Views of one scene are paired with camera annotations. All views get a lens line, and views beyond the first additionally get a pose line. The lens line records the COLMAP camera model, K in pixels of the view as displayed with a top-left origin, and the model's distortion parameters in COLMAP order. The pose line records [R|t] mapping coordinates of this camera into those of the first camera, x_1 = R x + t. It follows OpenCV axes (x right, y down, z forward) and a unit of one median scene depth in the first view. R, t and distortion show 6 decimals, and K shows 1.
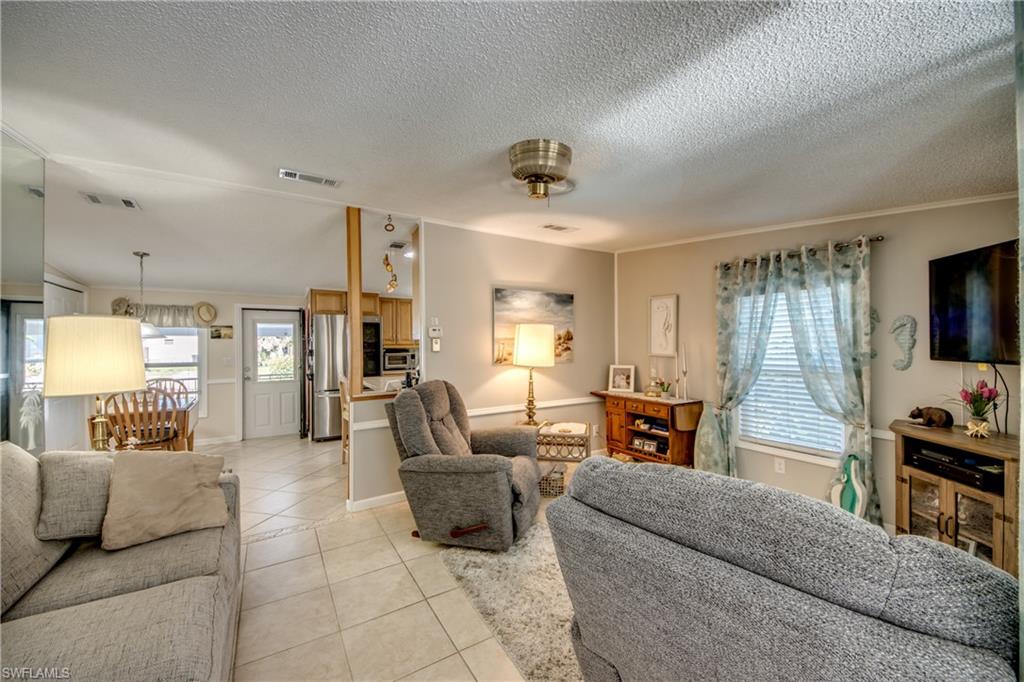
lens RADIAL K [[382.4, 0, 516.1], [0, 382.4, 342.2], [0, 0, 1]] dist [-0.001403, -0.000245]
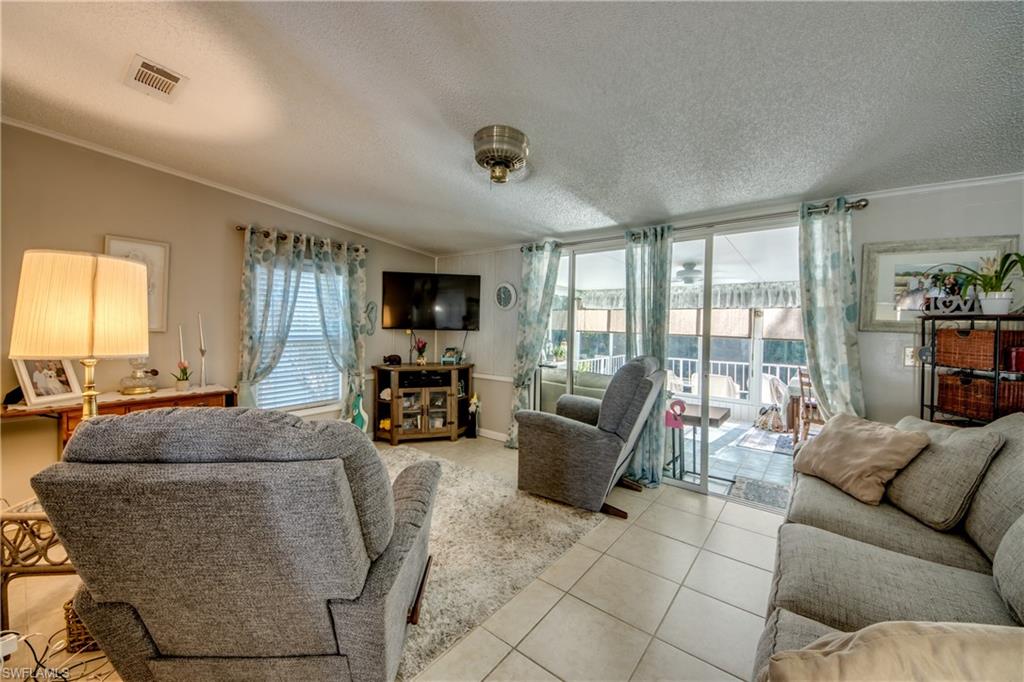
lens RADIAL K [[394.2, 0, 512.5], [0, 394.2, 330.7], [0, 0, 1]] dist [0.016091, -0.013499]
pose [[-0.341061, -0.013025, 0.939951, -0.444963], [-0.016587, 0.999832, 0.007836, 0.017462], [-0.939895, -0.012919, -0.341220, 0.584009]]
